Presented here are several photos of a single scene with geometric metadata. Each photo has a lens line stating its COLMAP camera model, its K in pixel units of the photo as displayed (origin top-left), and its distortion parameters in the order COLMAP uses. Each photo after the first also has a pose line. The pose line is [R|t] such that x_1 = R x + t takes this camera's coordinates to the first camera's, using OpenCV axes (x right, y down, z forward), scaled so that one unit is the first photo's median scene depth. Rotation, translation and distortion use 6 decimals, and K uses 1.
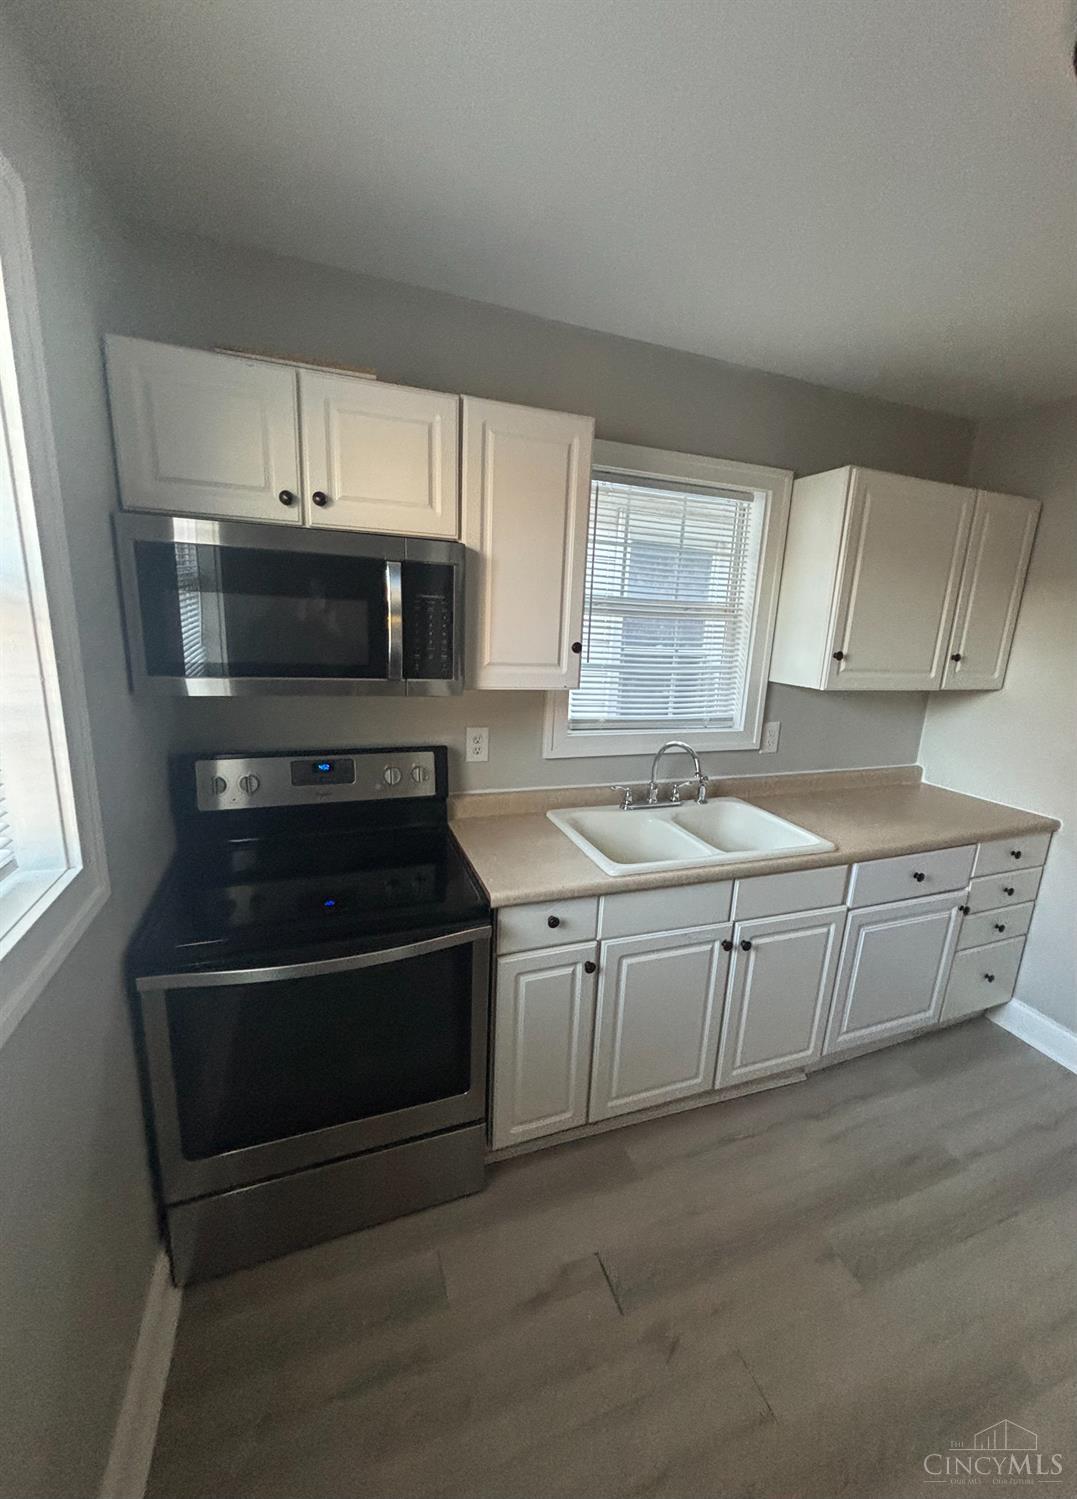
lens RADIAL K [[604.0, 0, 544.2], [0, 604.0, 750.0], [0, 0, 1]] dist [-0.008884, 0.000663]
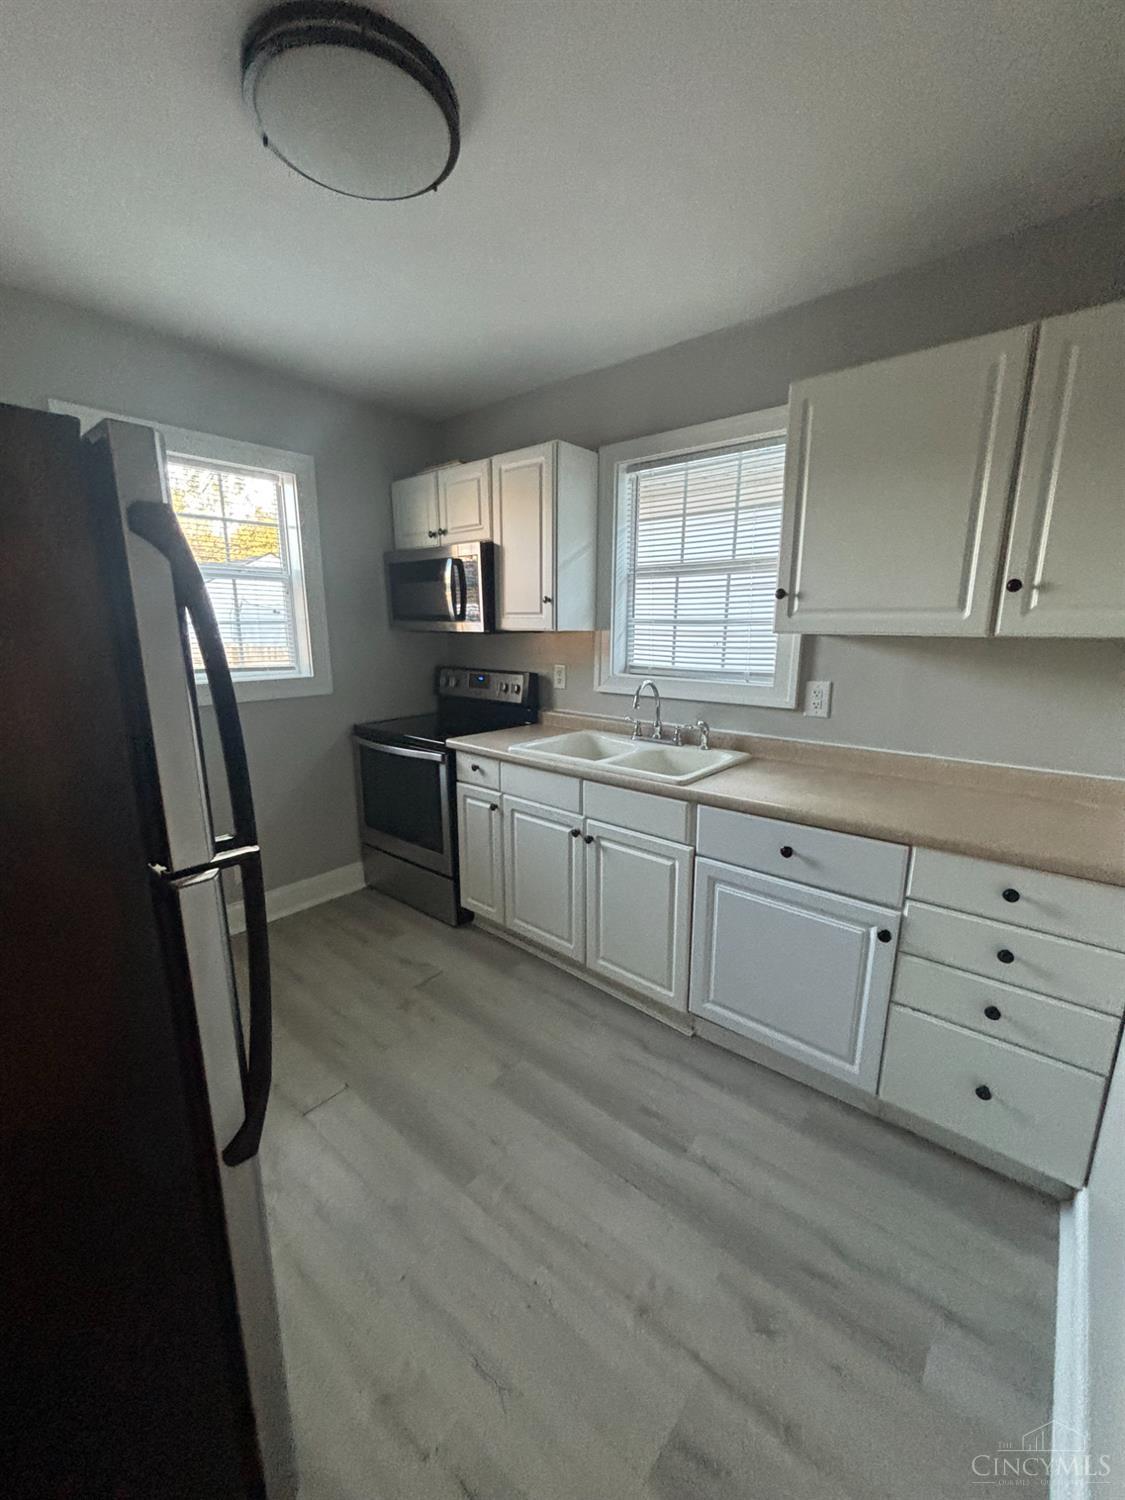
lens RADIAL K [[603.2, 0, 564.7], [0, 603.2, 755.3], [0, 0, 1]] dist [0.001807, -0.000213]
pose [[0.477091, 0.143174, -0.867114, 1.281673], [-0.176230, 0.982187, 0.065211, 0.088102], [0.861004, 0.121700, 0.493824, 0.337916]]
